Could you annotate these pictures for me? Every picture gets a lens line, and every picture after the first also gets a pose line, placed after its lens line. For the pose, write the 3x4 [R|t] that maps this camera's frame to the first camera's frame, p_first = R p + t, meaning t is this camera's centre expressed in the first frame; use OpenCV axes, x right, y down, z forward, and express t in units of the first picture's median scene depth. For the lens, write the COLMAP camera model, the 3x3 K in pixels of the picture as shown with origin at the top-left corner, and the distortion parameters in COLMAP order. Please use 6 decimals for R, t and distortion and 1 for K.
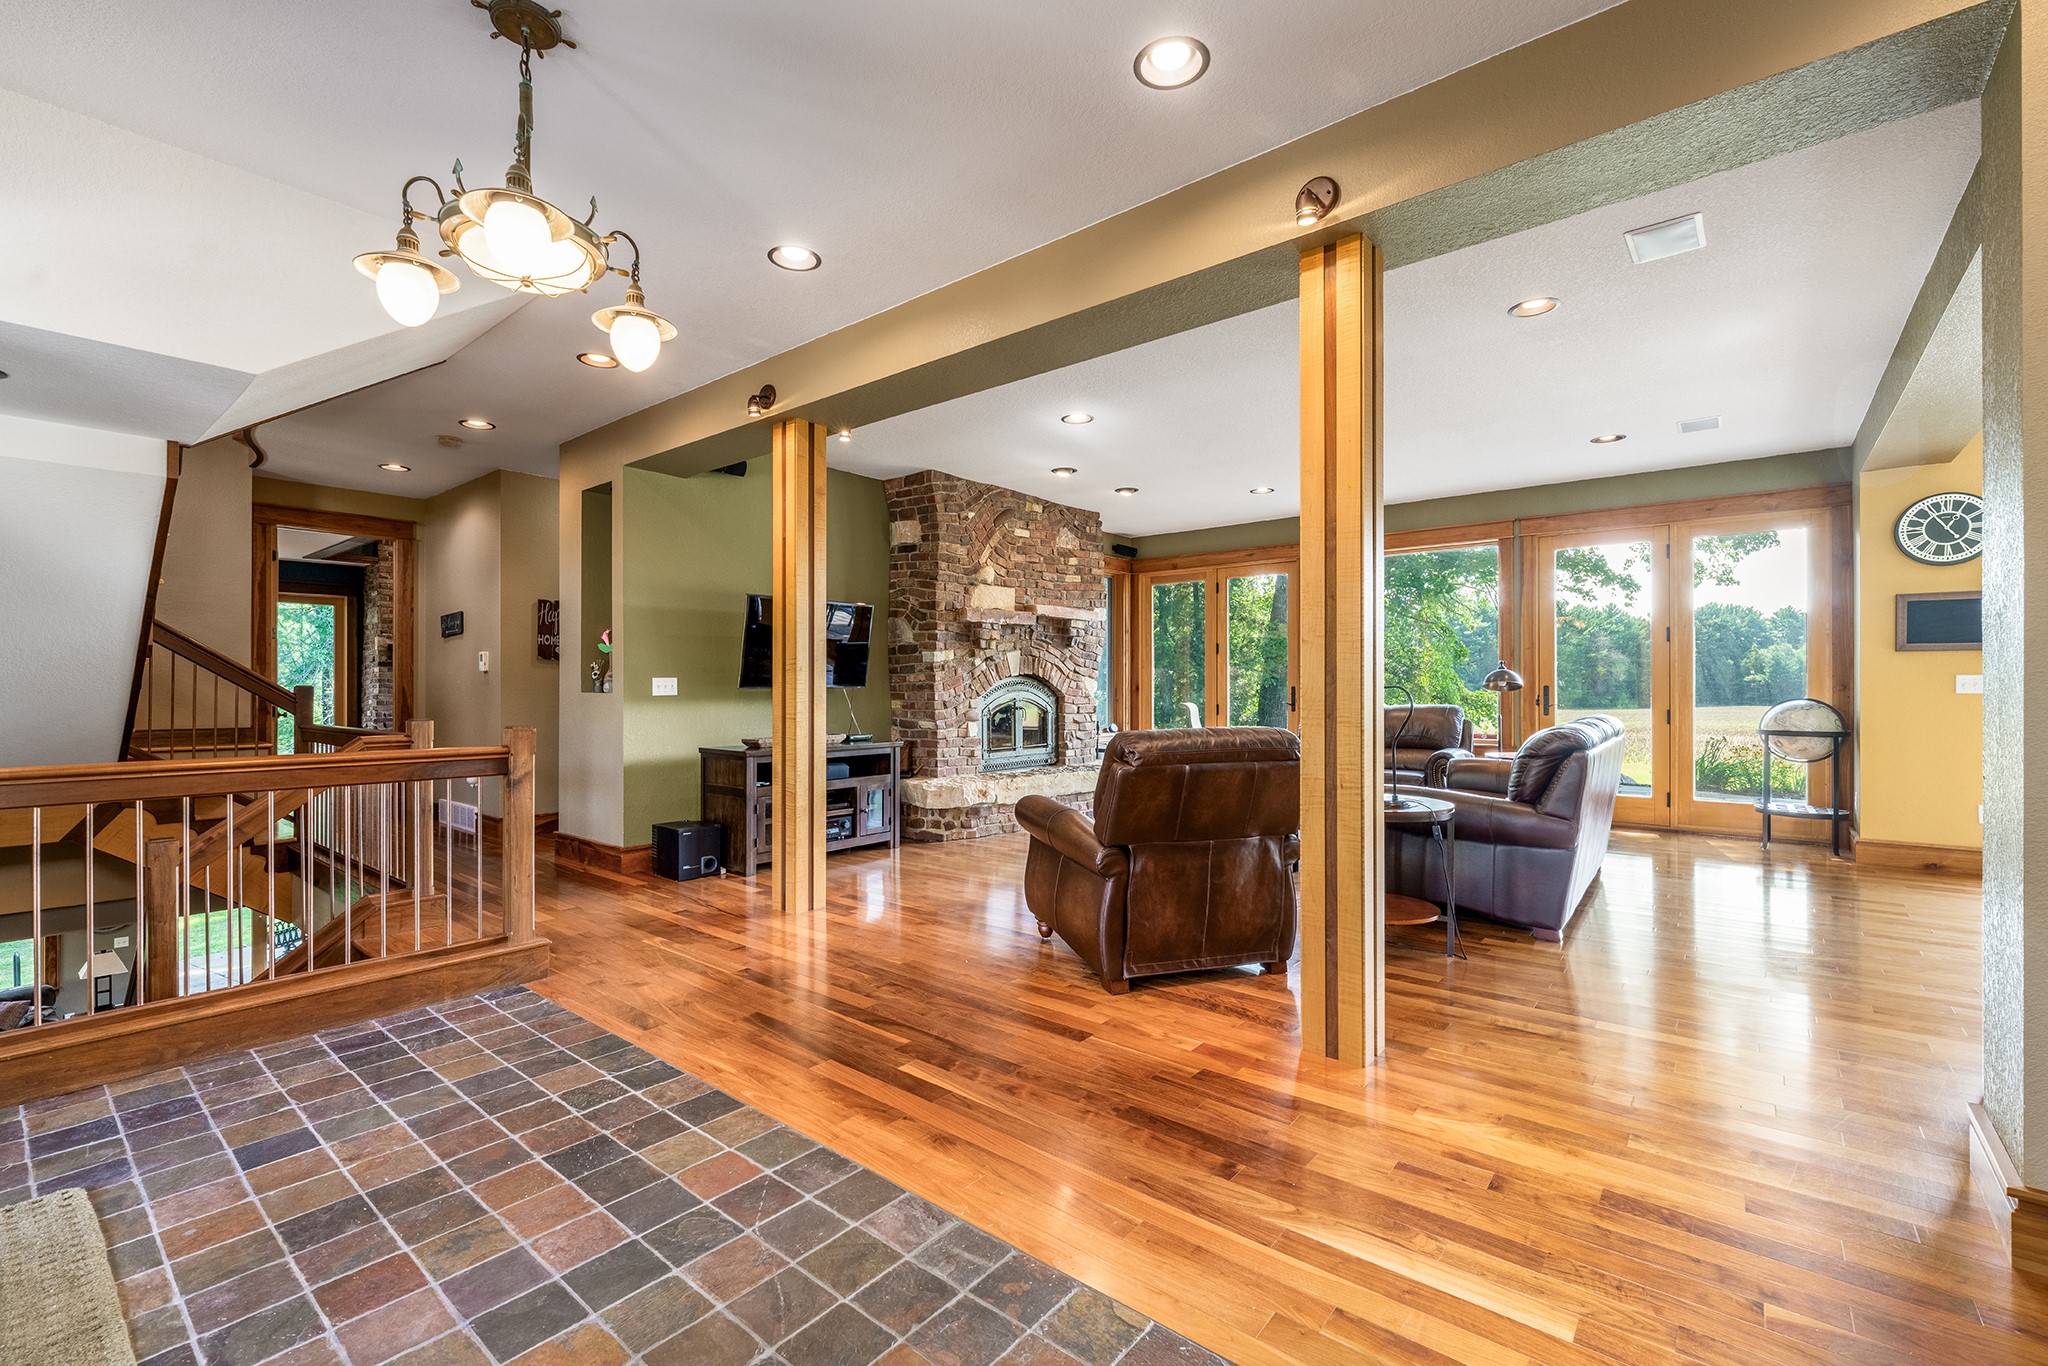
lens RADIAL K [[871.6, 0, 1019.7], [0, 871.6, 688.0], [0, 0, 1]] dist [0.004229, -0.001048]
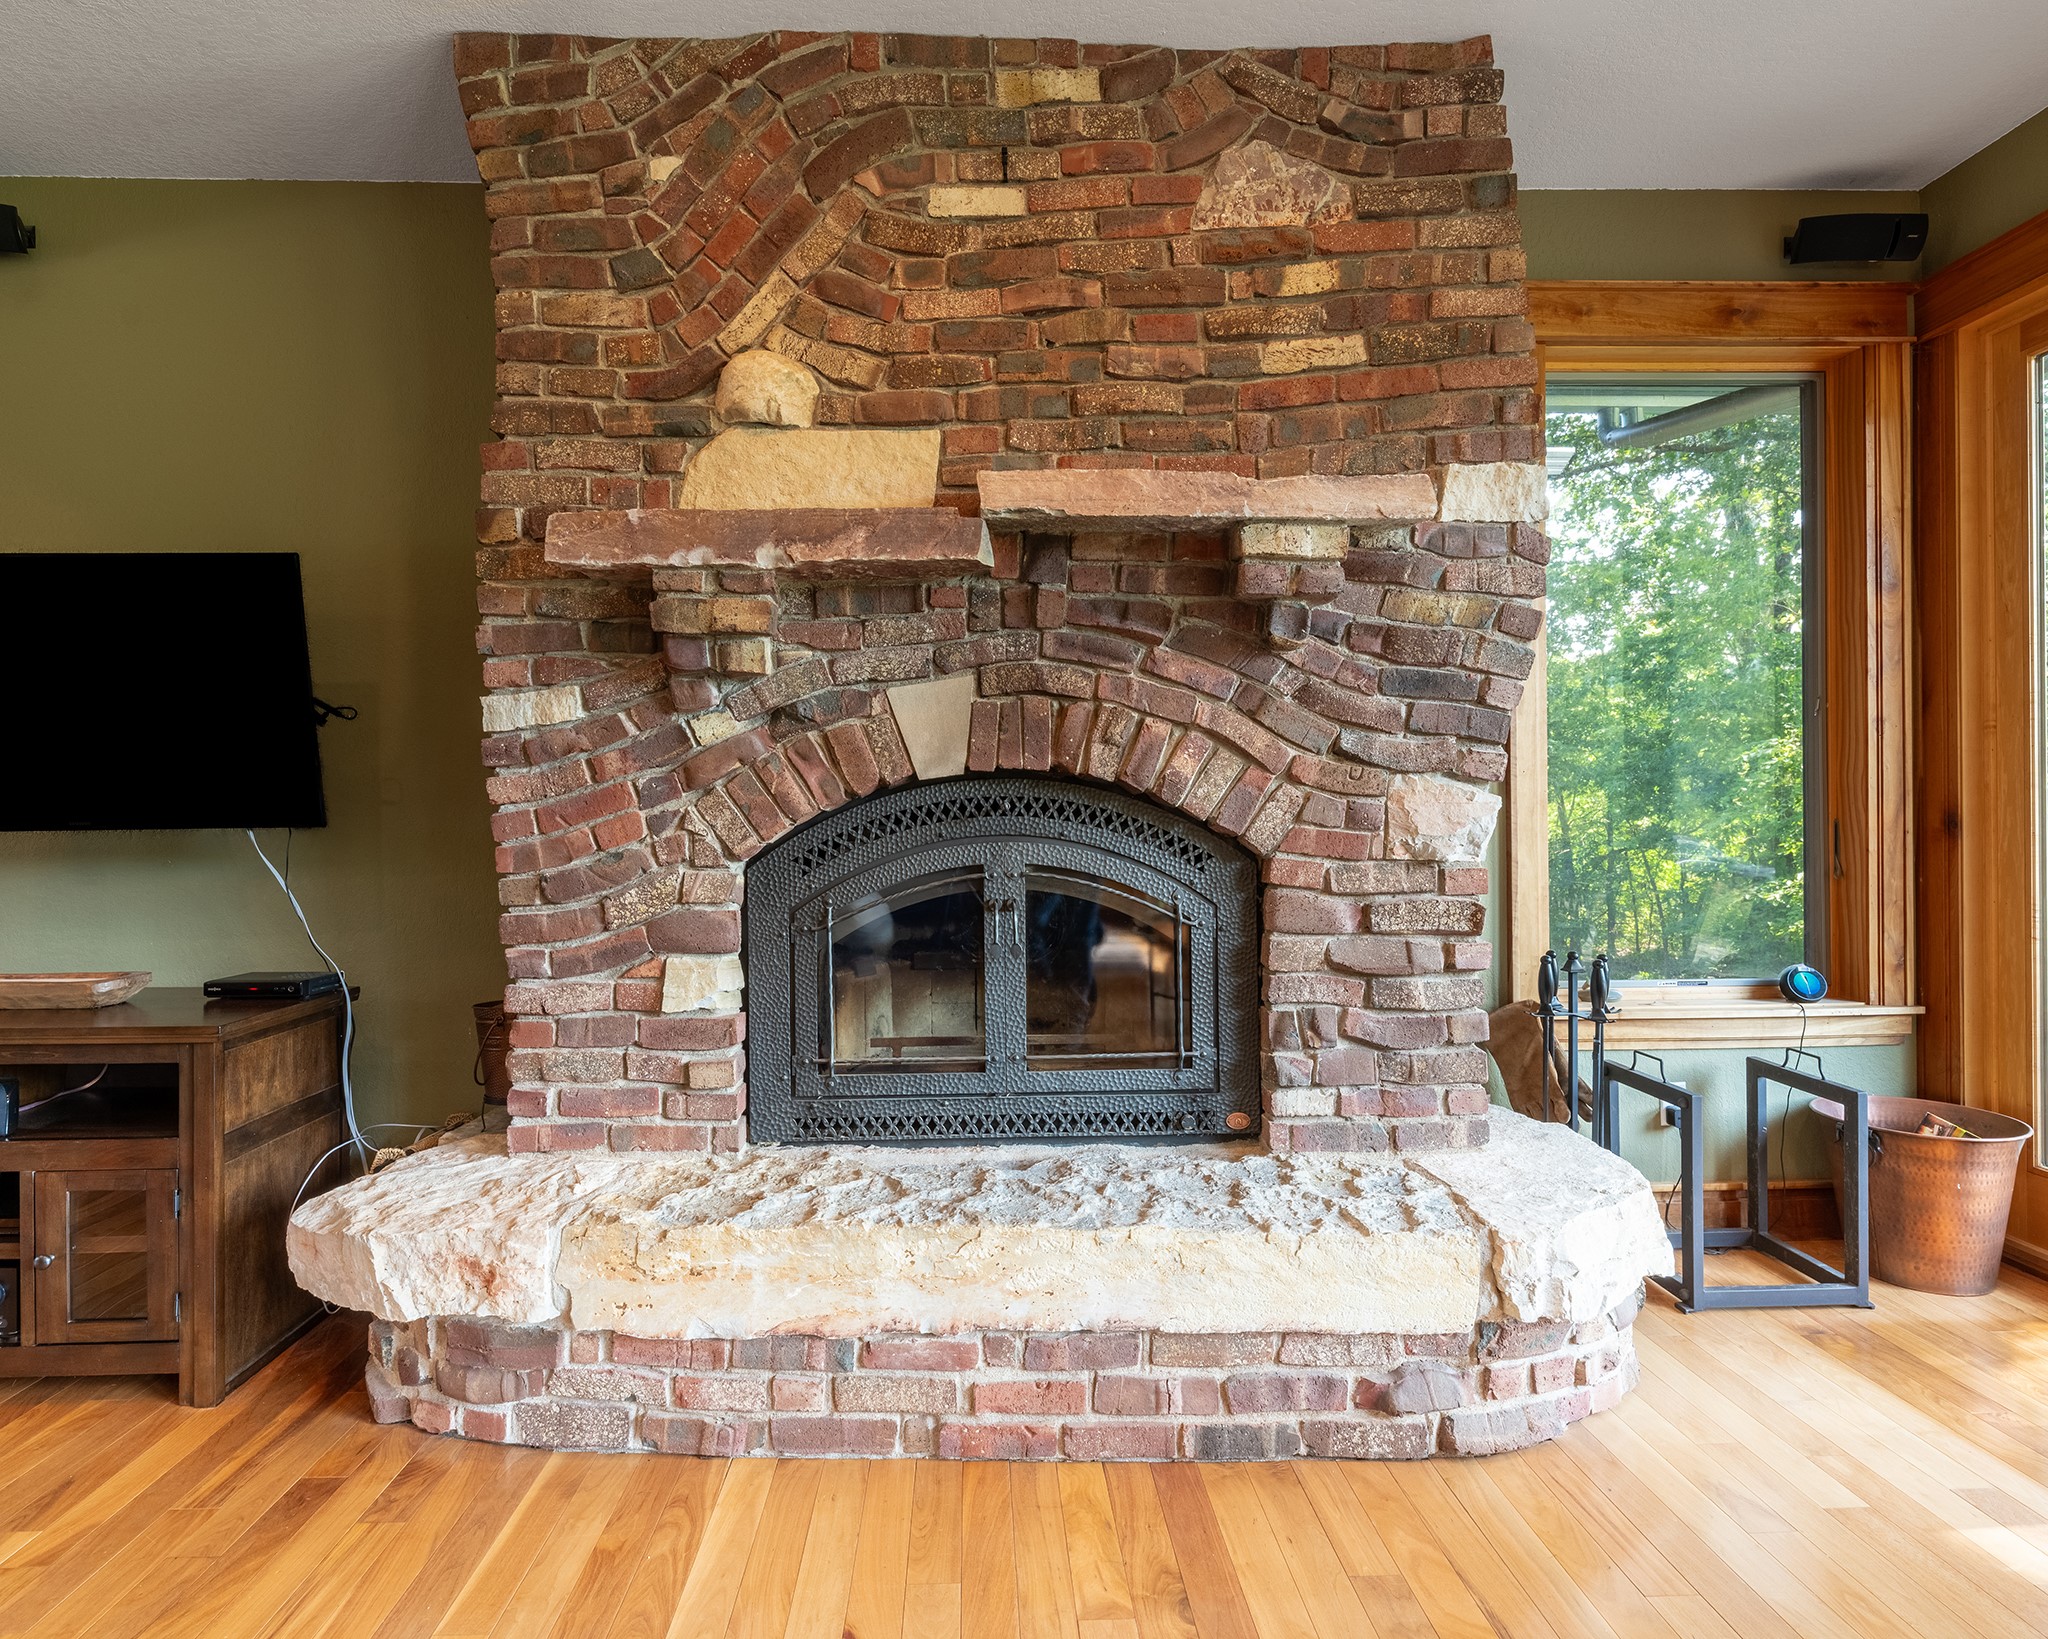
lens RADIAL K [[1089.1, 0, 1018.7], [0, 1089.1, 808.7], [0, 0, 1]] dist [0.000829, -0.000359]
pose [[0.663792, -0.006413, -0.747890, 0.234194], [0.005647, 0.999978, -0.003562, -0.003516], [0.747896, -0.001859, 0.663813, 0.777343]]
